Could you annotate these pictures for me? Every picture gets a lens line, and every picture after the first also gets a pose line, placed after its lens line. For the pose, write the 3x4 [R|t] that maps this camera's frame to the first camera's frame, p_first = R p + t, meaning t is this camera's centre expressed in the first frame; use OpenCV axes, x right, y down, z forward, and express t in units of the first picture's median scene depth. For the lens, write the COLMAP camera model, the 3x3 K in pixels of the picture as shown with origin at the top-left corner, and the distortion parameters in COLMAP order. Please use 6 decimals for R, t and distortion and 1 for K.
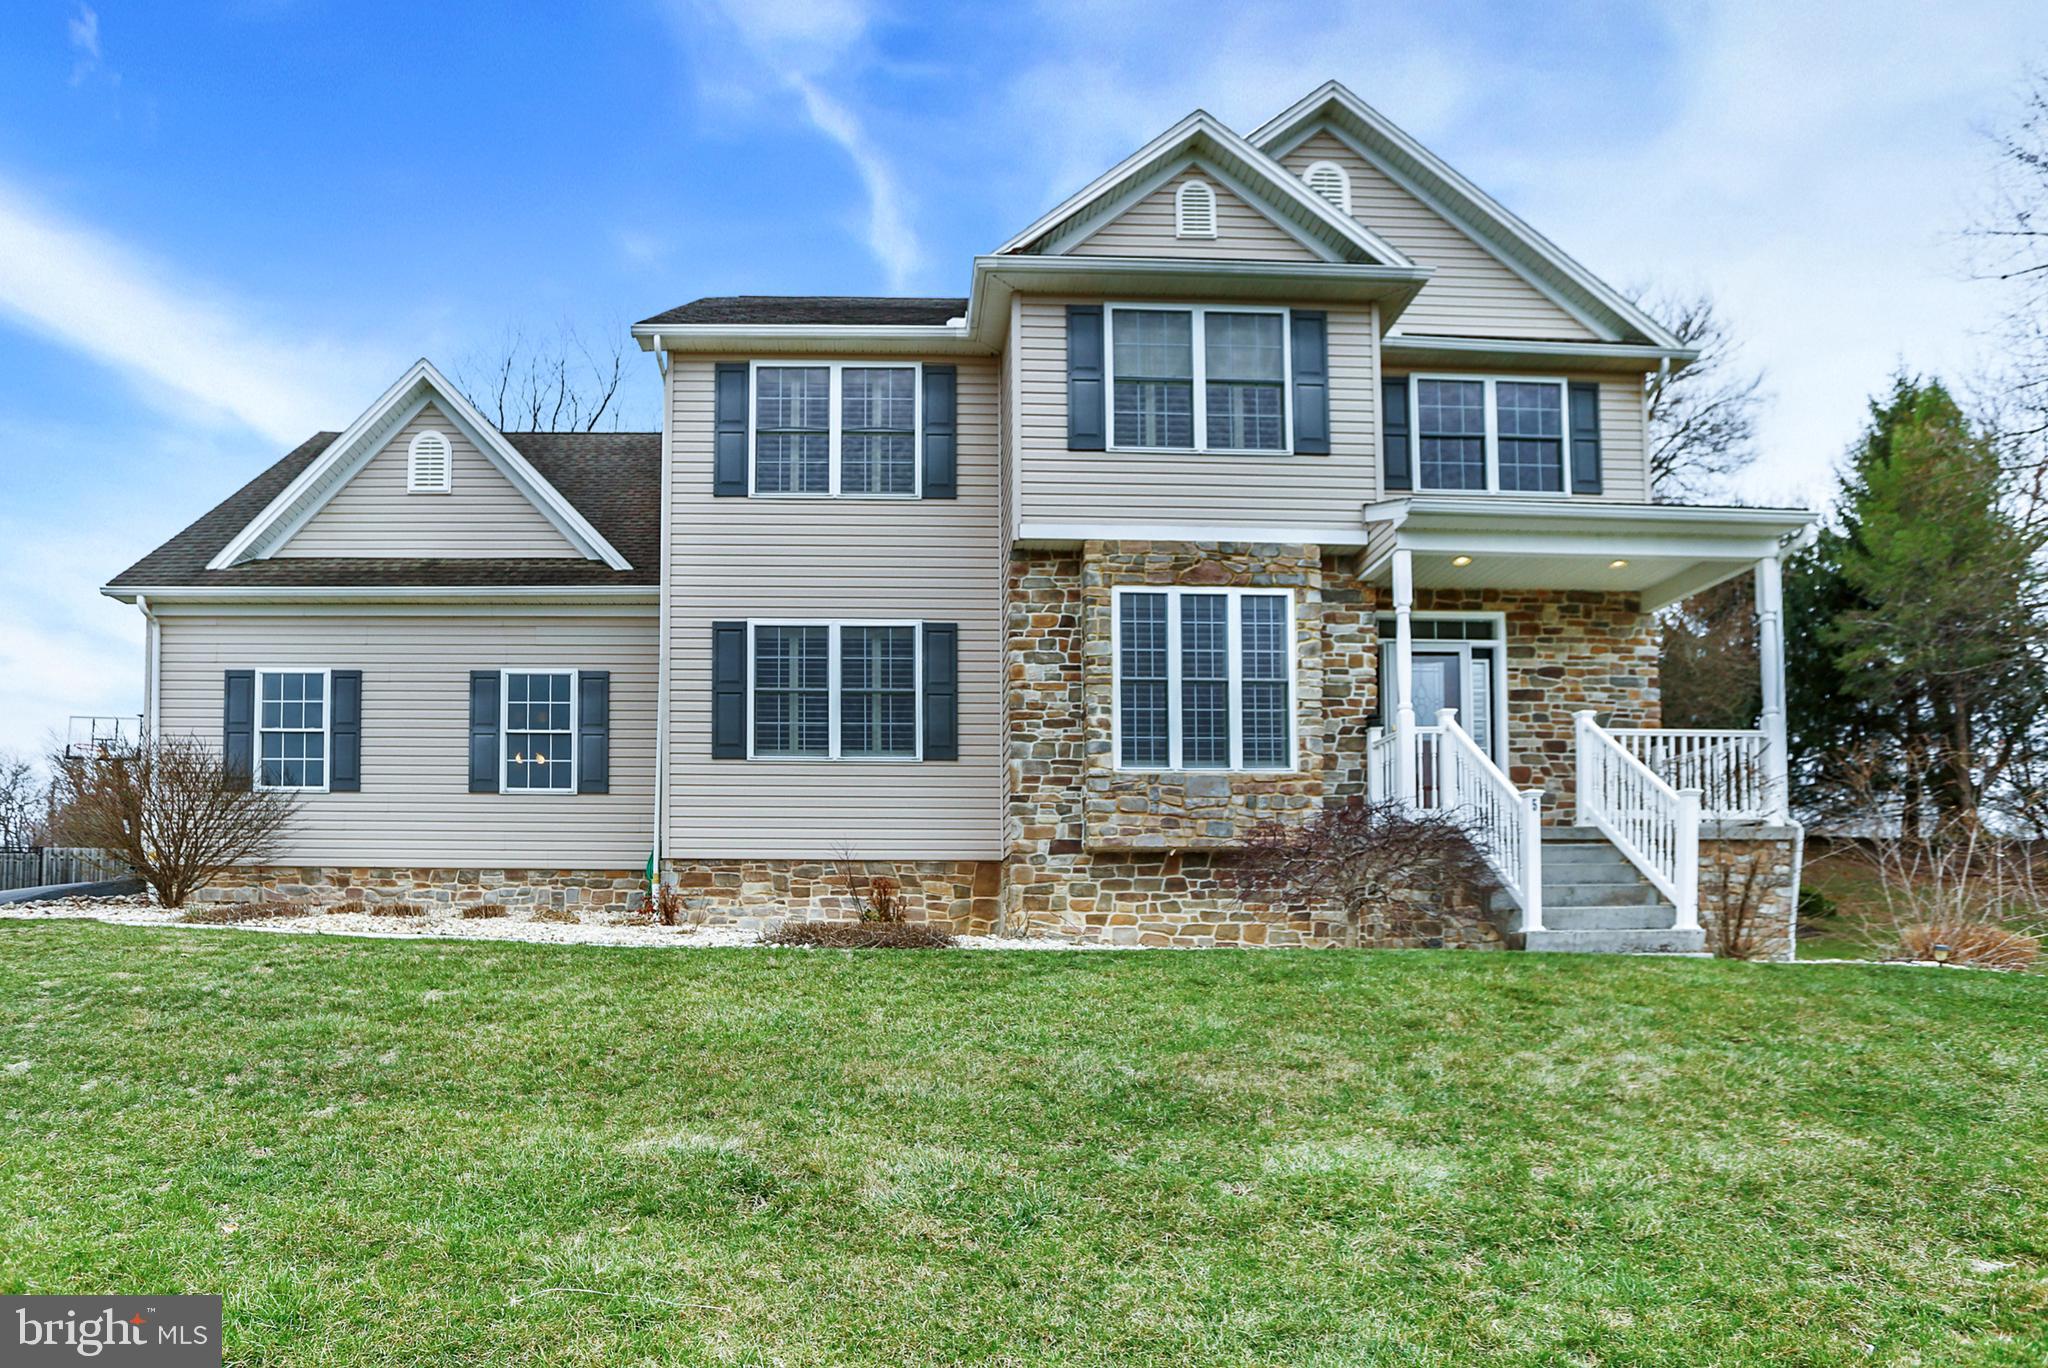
lens RADIAL K [[1149.0, 0, 1045.8], [0, 1149.0, 682.1], [0, 0, 1]] dist [-0.080031, 0.059292]
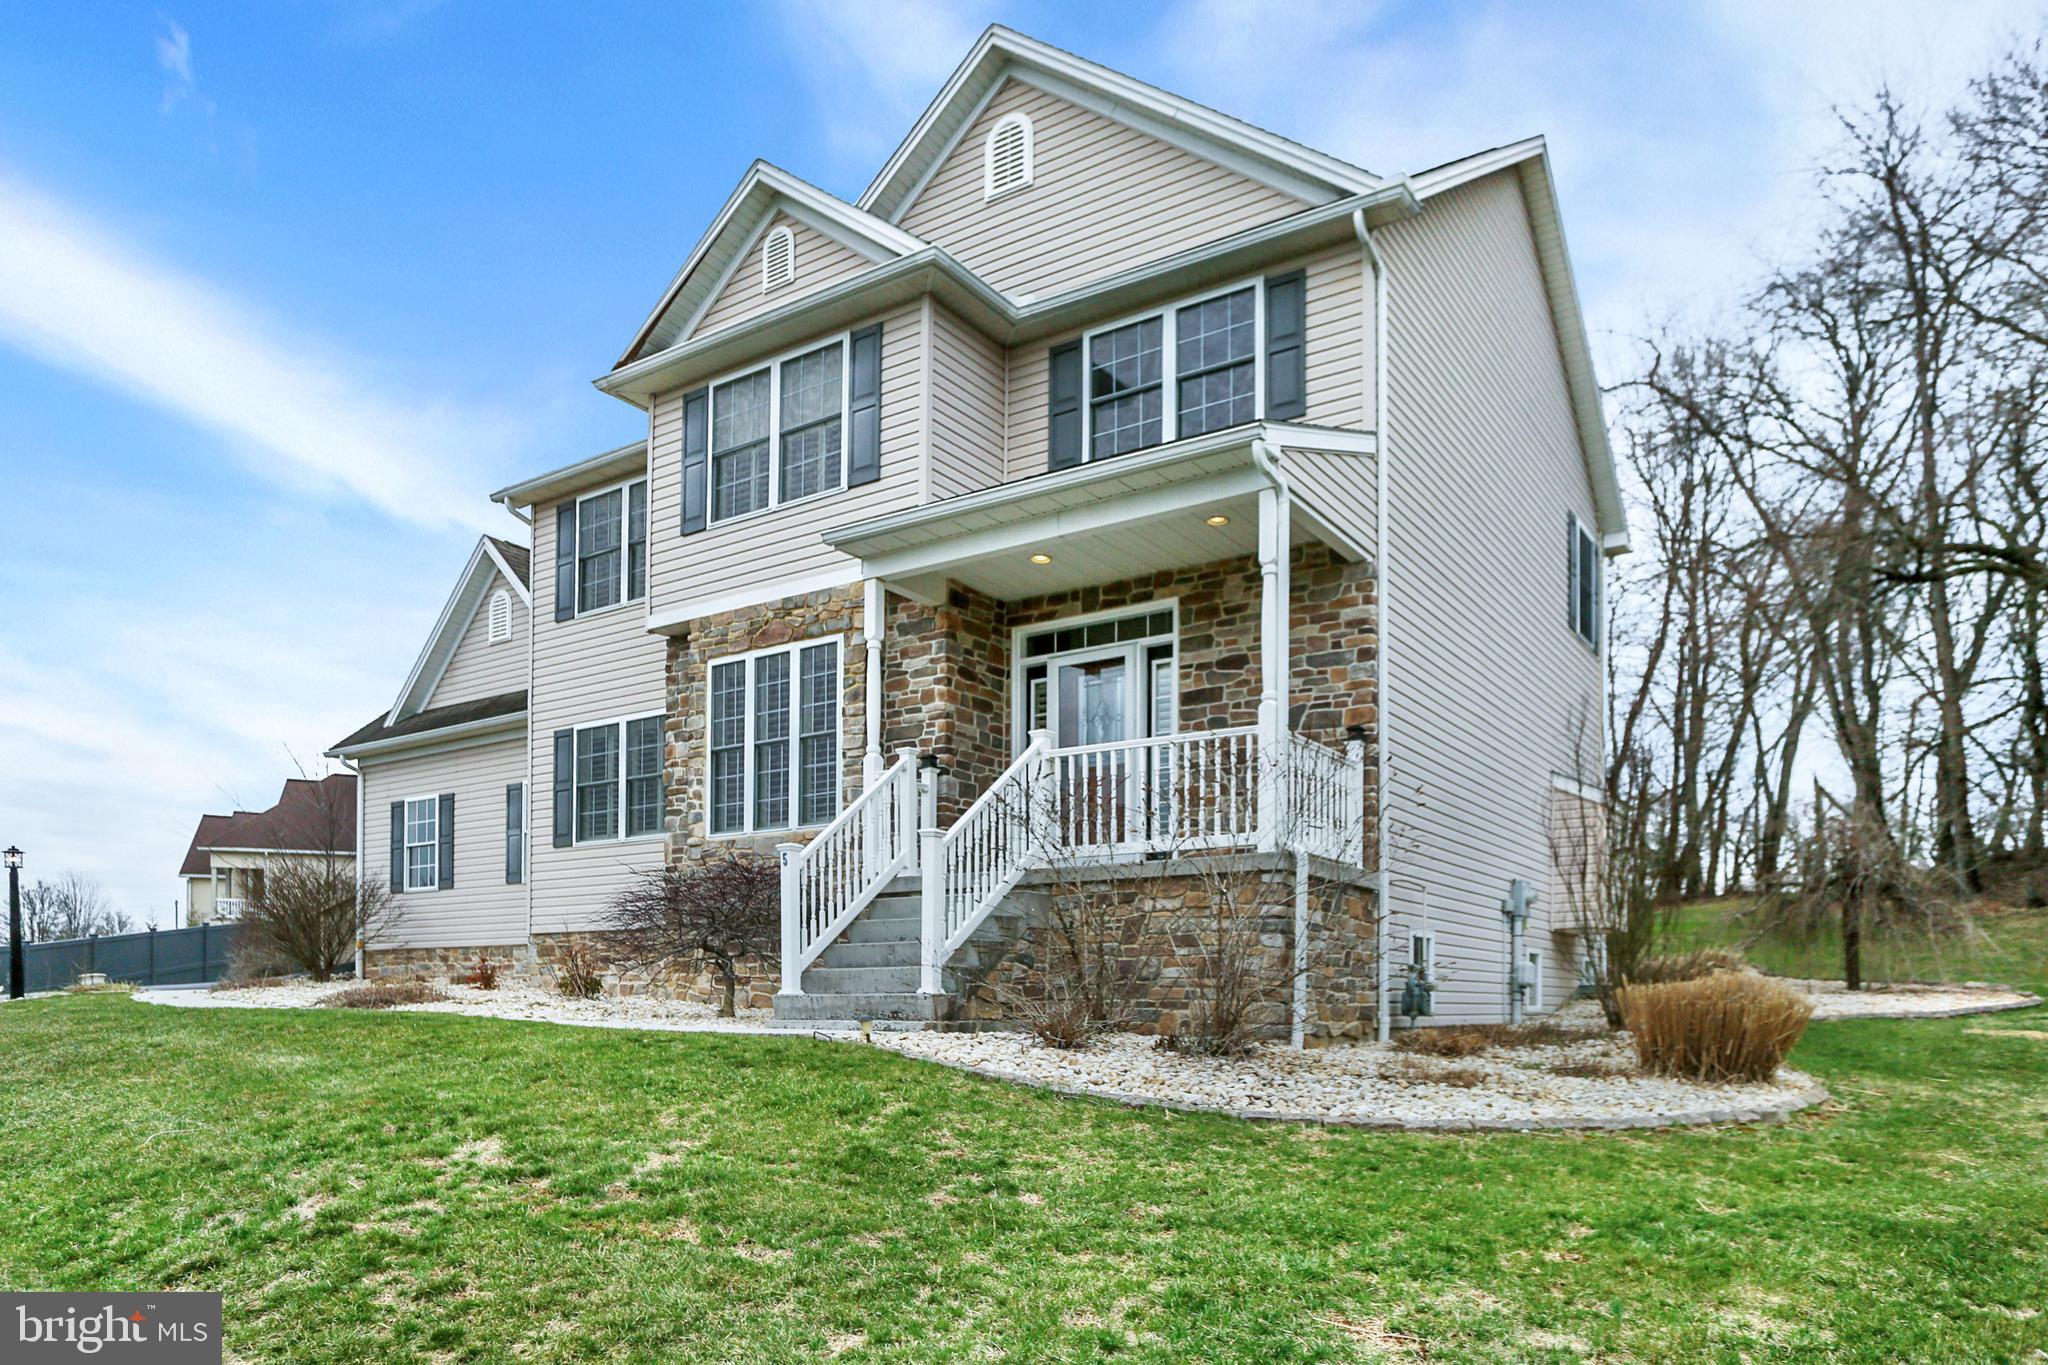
lens RADIAL K [[1237.5, 0, 952.6], [0, 1237.5, 687.3], [0, 0, 1]] dist [-0.006087, -0.012044]
pose [[0.818269, -0.144514, -0.556373, 0.806400], [0.142018, 0.988703, -0.047940, 0.023534], [0.557015, -0.039787, 0.829549, 0.186557]]
